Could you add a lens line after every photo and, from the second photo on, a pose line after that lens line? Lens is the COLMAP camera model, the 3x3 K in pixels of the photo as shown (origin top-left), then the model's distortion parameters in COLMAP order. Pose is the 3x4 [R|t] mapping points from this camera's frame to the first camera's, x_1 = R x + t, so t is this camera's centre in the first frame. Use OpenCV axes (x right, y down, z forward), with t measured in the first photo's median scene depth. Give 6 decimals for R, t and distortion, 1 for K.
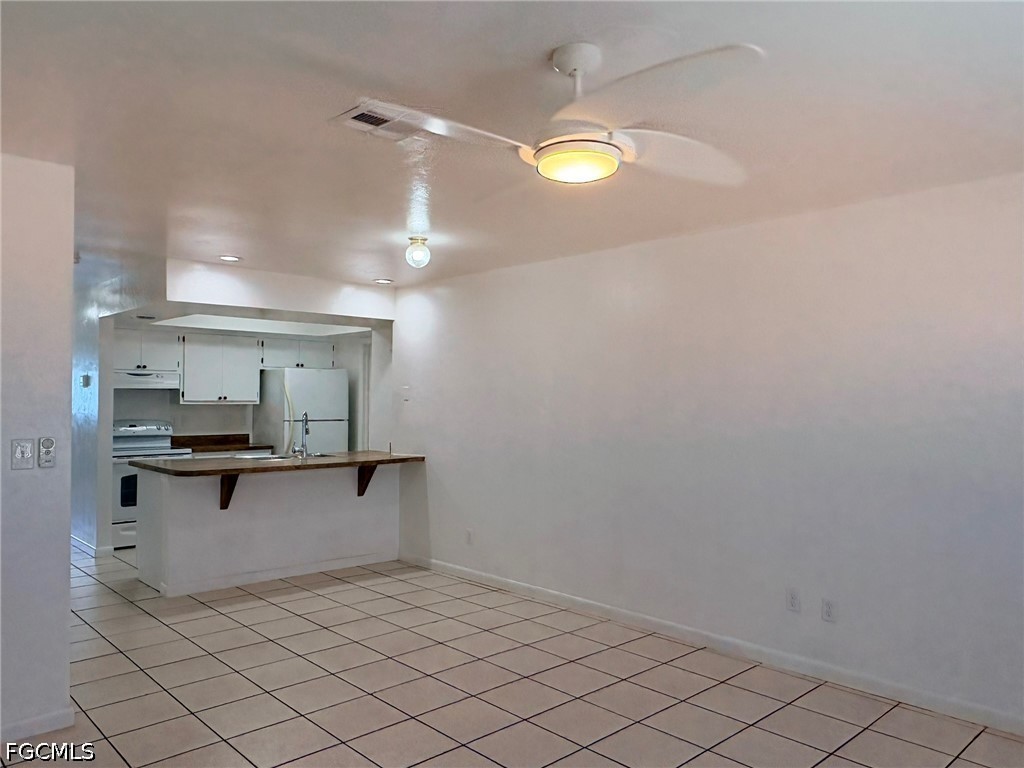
lens RADIAL K [[734.4, 0, 515.7], [0, 734.4, 391.0], [0, 0, 1]] dist [-0.005406, -0.001956]
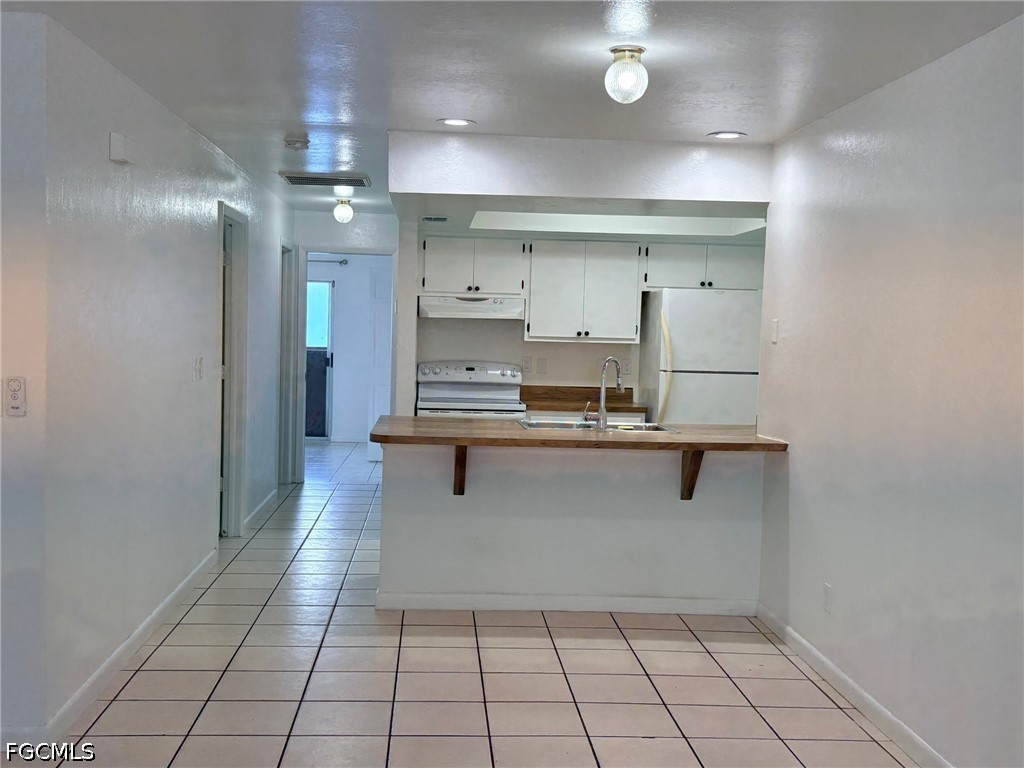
lens RADIAL K [[1097.5, 0, 506.0], [0, 1097.5, 377.7], [0, 0, 1]] dist [0.101363, 0.000000]
pose [[0.763467, 0.045055, -0.644273, 0.212625], [-0.014897, 0.998527, 0.052176, -0.001777], [0.645675, -0.030237, 0.763014, 0.179484]]
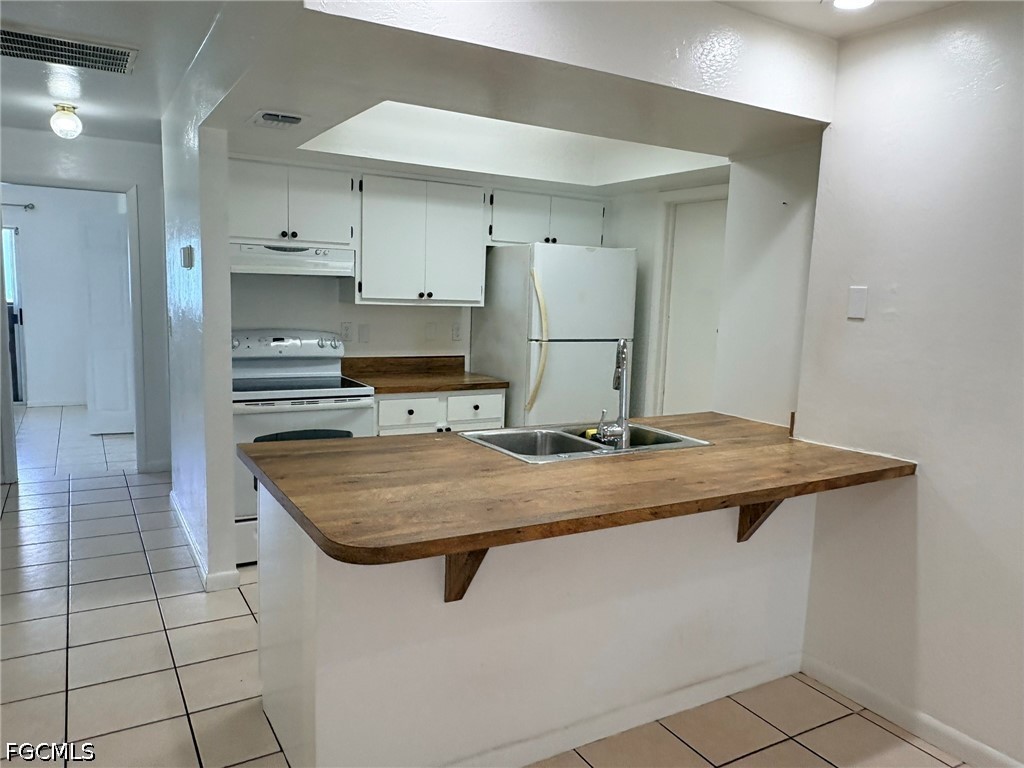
lens RADIAL K [[734.4, 0, 518.4], [0, 734.4, 387.2], [0, 0, 1]] dist [-0.005406, -0.001956]
pose [[0.974641, 0.058141, -0.216088, -0.210148], [-0.027741, 0.989601, 0.141137, -0.002045], [0.222047, -0.131563, 0.966119, 0.475155]]
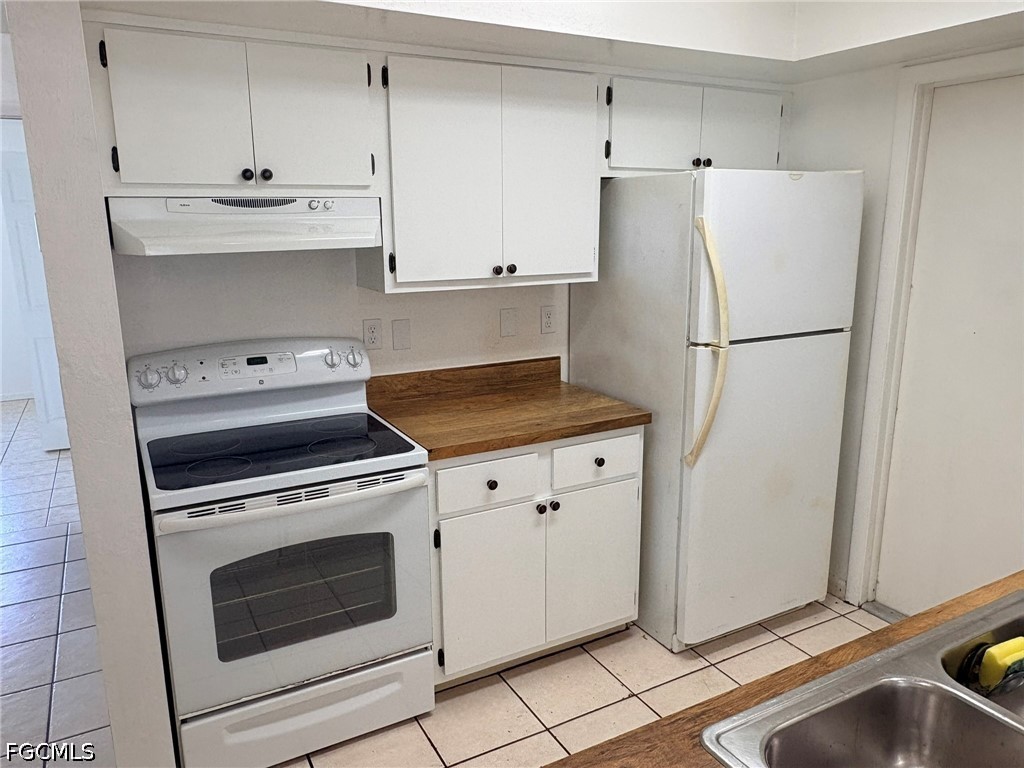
lens RADIAL K [[734.4, 0, 506.9], [0, 734.4, 377.3], [0, 0, 1]] dist [-0.005406, -0.001956]
pose [[0.964153, 0.046276, -0.261281, -0.321796], [0.014498, 0.974017, 0.226011, -0.018195], [0.264951, -0.221698, 0.938430, 0.707154]]
